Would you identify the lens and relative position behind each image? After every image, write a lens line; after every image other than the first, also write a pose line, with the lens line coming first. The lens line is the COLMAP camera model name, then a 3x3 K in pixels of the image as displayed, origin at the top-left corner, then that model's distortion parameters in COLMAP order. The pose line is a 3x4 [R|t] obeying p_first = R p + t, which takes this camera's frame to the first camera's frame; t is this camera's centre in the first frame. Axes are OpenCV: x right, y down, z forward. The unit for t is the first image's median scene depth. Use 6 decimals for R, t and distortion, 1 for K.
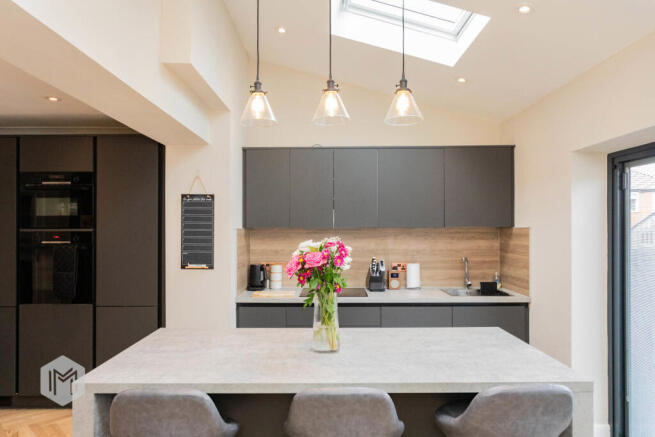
lens RADIAL K [[442.9, 0, 327.5], [0, 442.9, 218.5], [0, 0, 1]] dist [-0.002071, -0.000826]
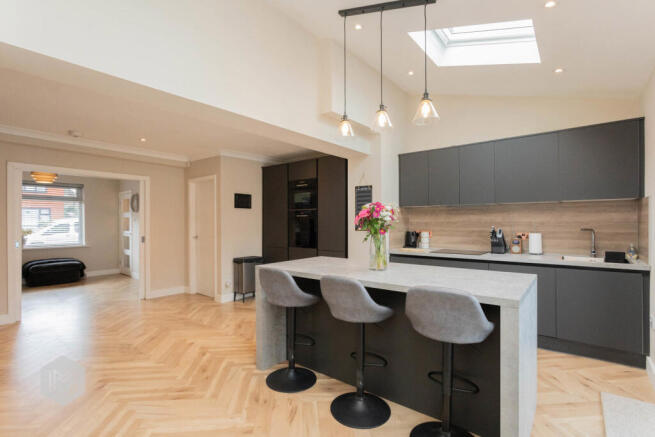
lens RADIAL K [[316.9, 0, 325.5], [0, 316.9, 218.6], [0, 0, 1]] dist [-0.008401, 0.001127]
pose [[0.777170, -0.005291, -0.629269, 0.305606], [0.014538, 0.999849, 0.009547, 0.048396], [0.629123, -0.016568, 0.777129, -0.019446]]
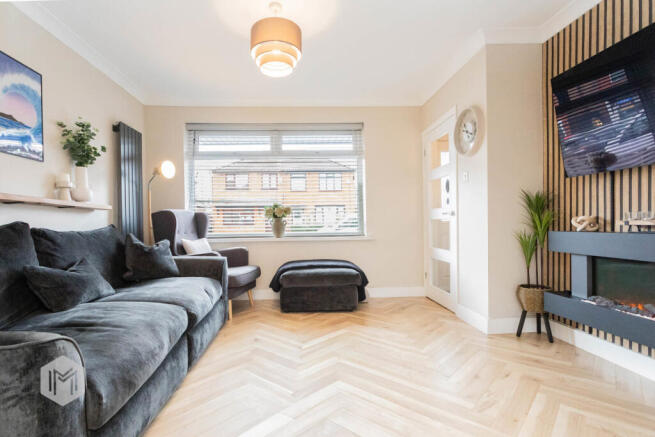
lens RADIAL K [[316.9, 0, 325.5], [0, 316.9, 218.6], [0, 0, 1]] dist [-0.008401, 0.001127]
pose [[0.096940, -0.010183, -0.995238, -1.065255], [0.030142, 0.999519, -0.007290, 0.153956], [0.994834, -0.029292, 0.097200, 0.327239]]
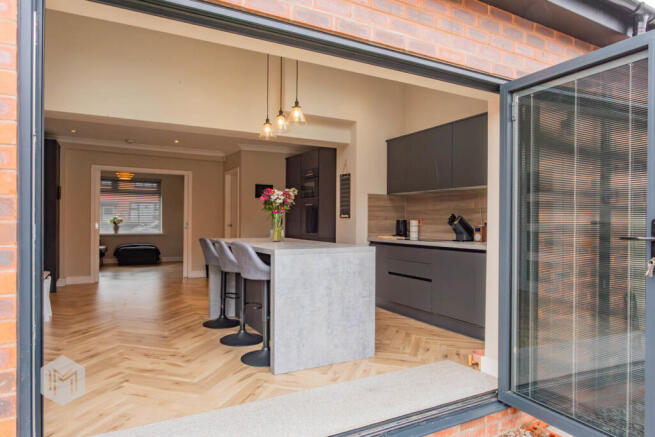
lens RADIAL K [[403.9, 0, 302.1], [0, 403.9, 218.9], [0, 0, 1]] dist [0.001145, 0.000016]
pose [[0.464949, 0.003824, -0.885329, 0.879135], [0.007490, 0.999938, 0.008253, 0.091601], [0.885306, -0.010469, 0.464892, 0.116138]]
